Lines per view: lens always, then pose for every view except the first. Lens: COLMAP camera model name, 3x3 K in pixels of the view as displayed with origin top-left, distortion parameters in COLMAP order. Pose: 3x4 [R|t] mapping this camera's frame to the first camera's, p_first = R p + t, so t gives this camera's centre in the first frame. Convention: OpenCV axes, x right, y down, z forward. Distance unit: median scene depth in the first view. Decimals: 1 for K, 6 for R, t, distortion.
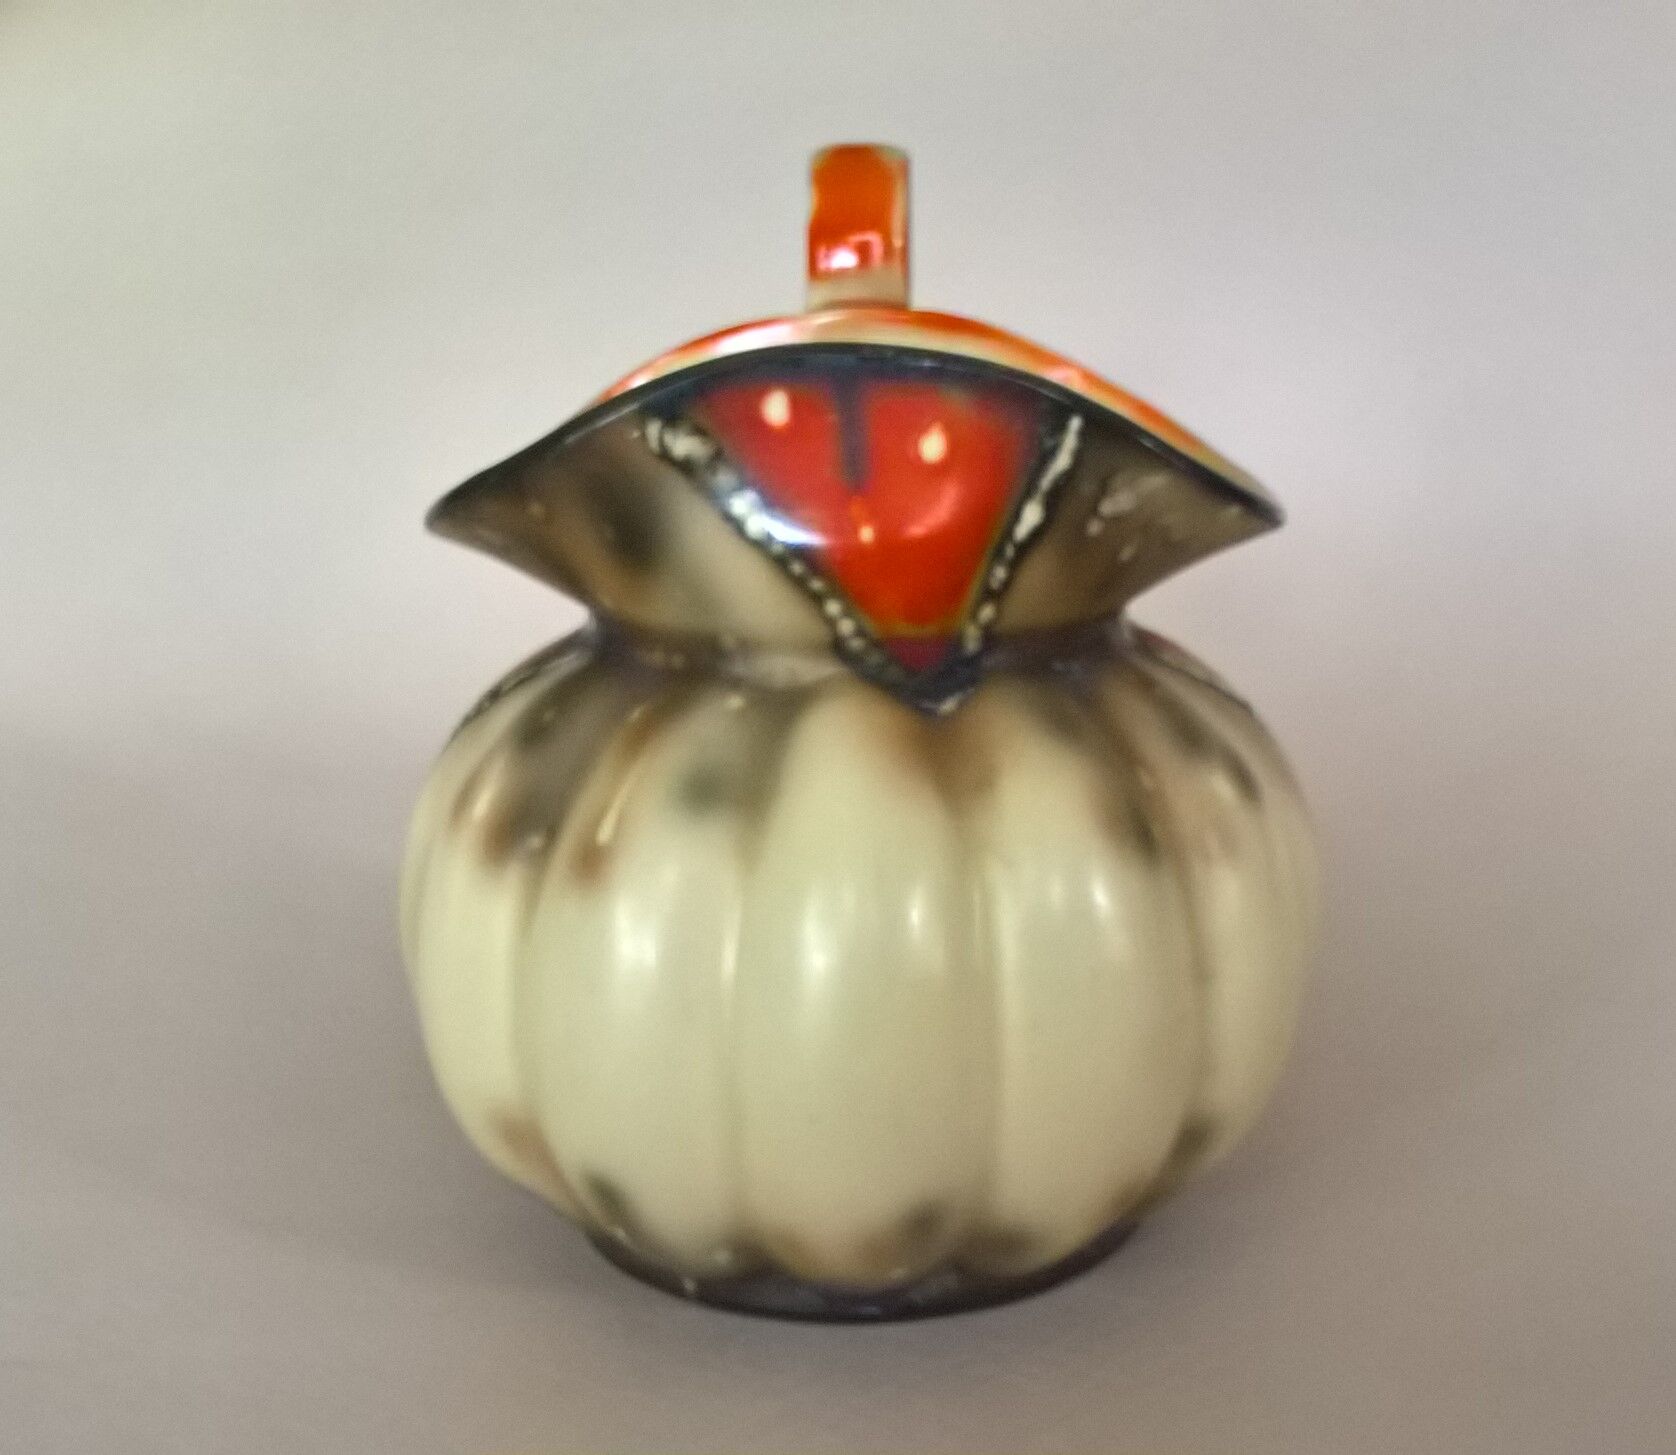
lens RADIAL K [[2082.3, 0, 838.0], [0, 2082.3, 727.5], [0, 0, 1]] dist [0.003373, 0.002915]
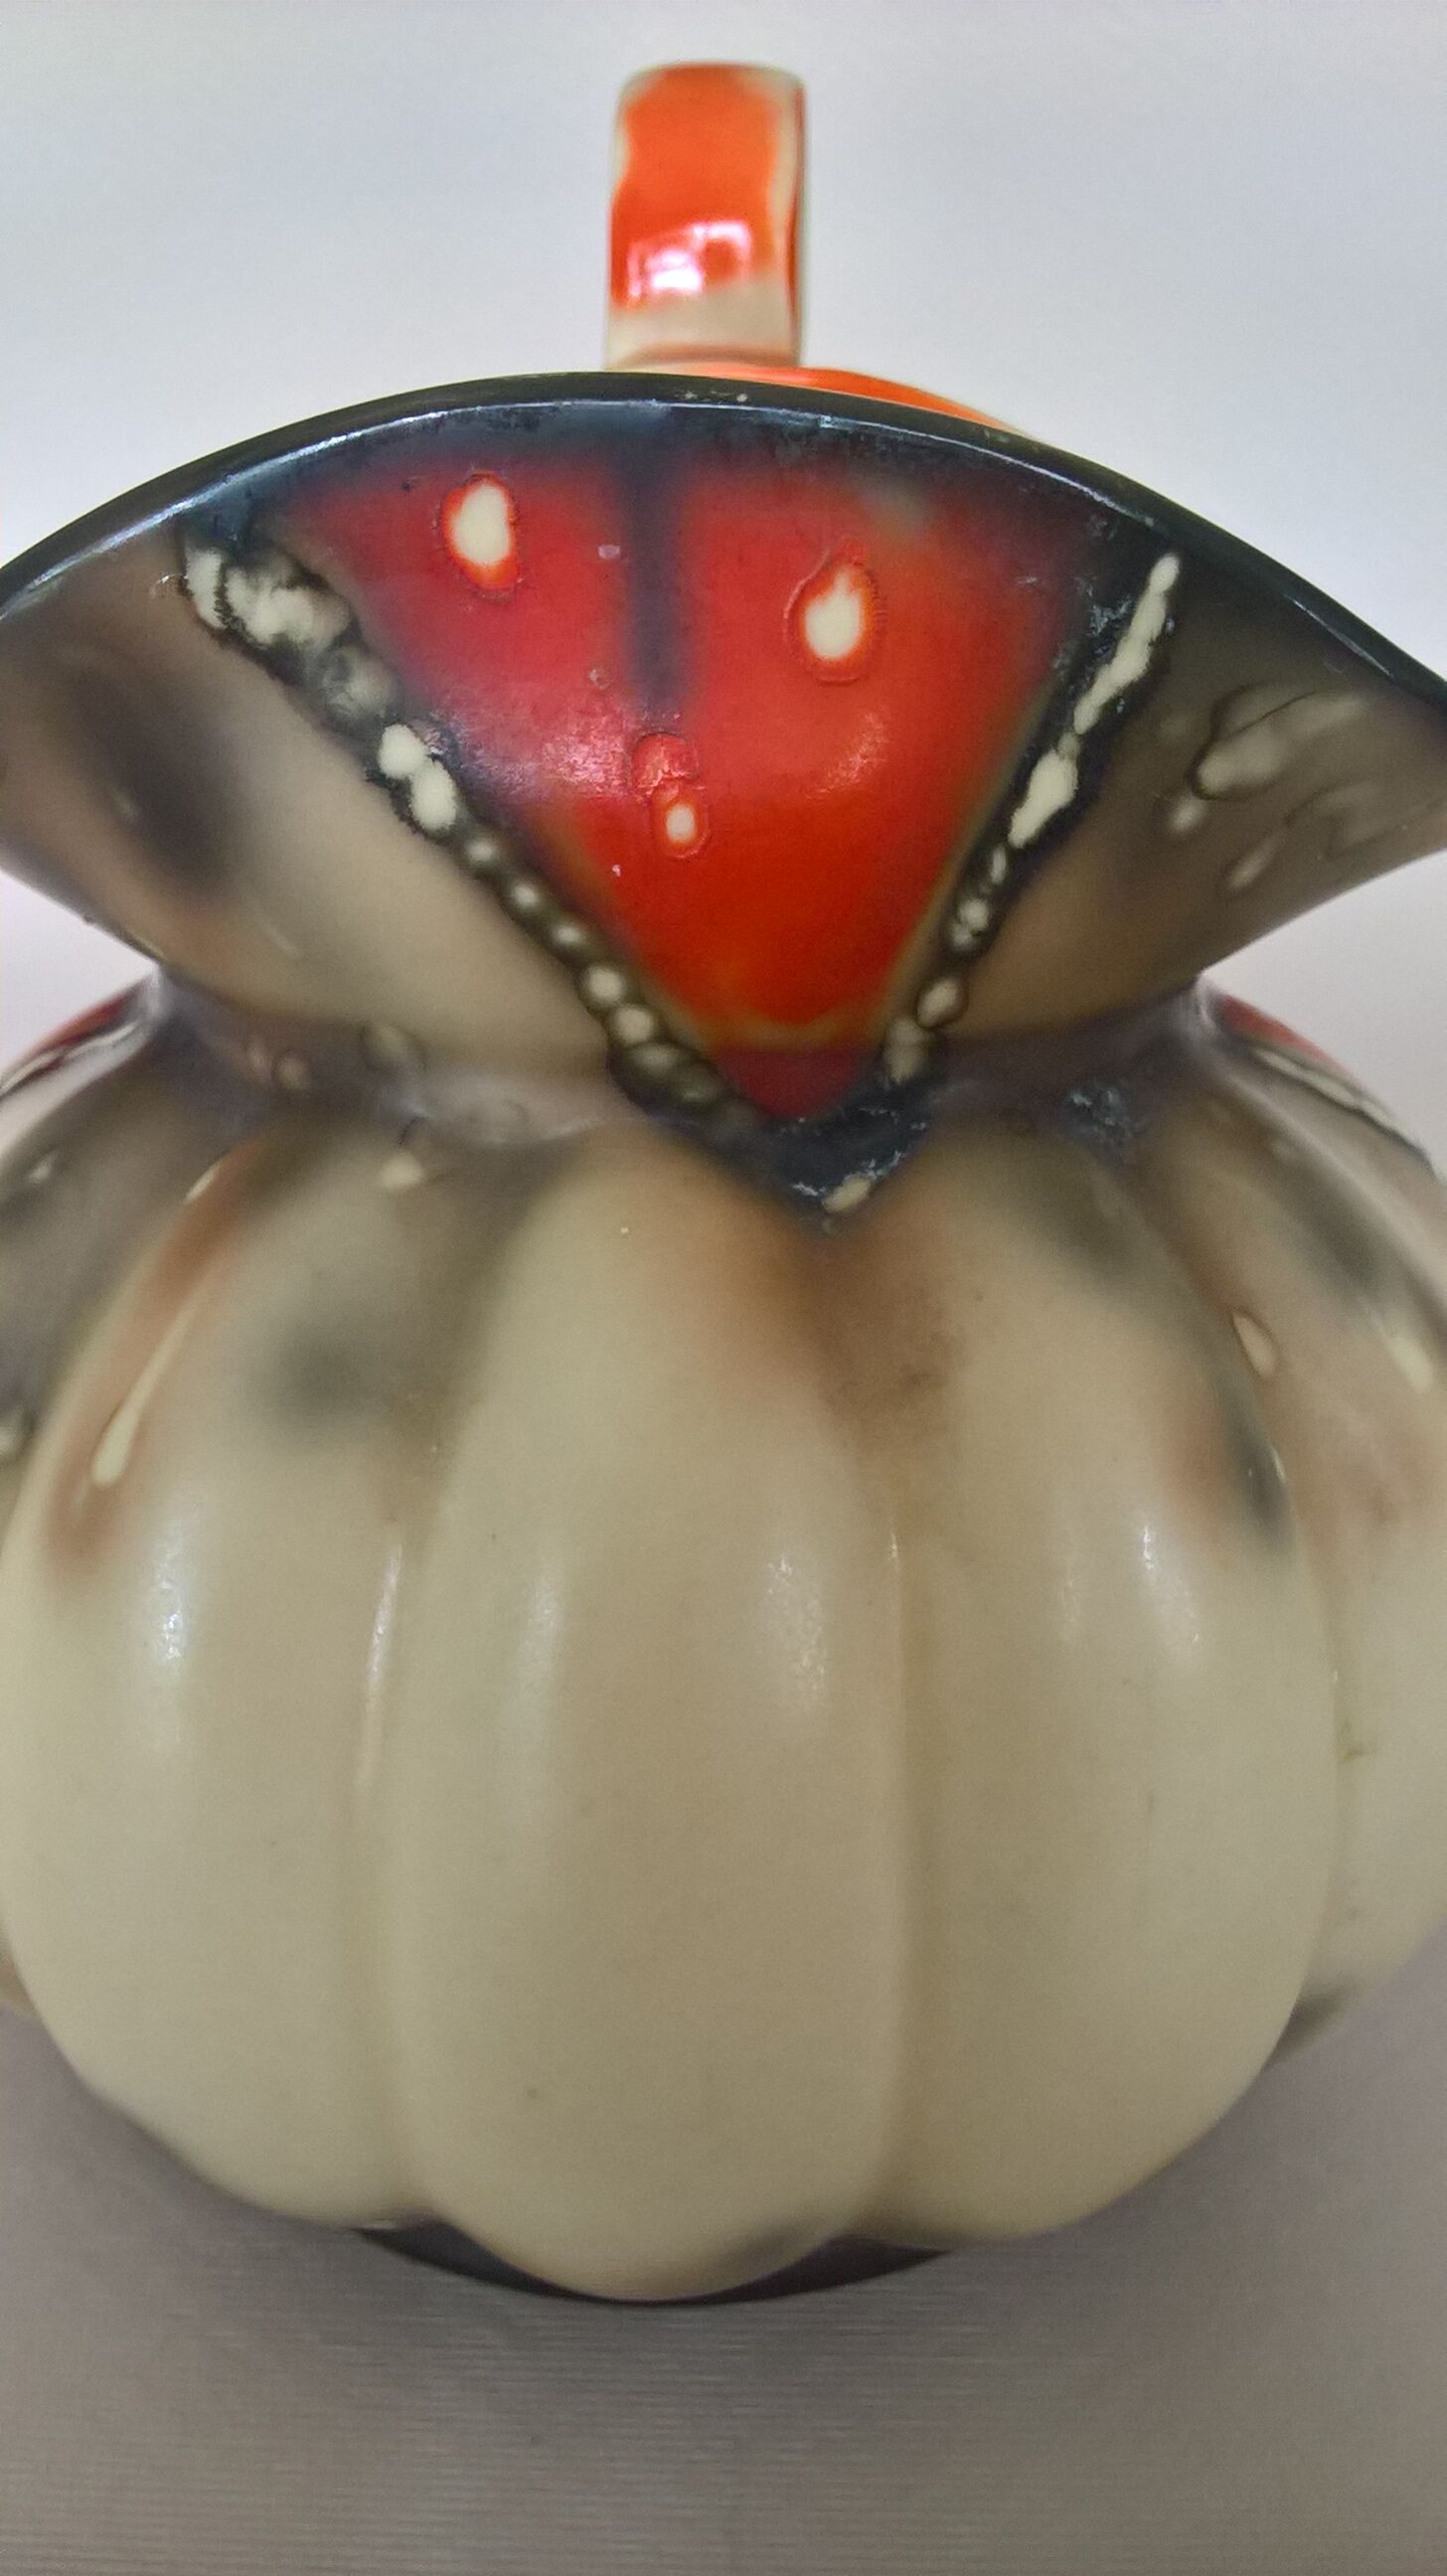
lens RADIAL K [[2194.5, 0, 661.1], [0, 2194.5, 1282.4], [0, 0, 1]] dist [0.001456, 0.001578]
pose [[0.999546, 0.022923, -0.019571, 0.020420], [-0.019709, 0.988335, 0.151013, -0.064985], [0.022804, -0.150559, 0.988338, 0.506912]]
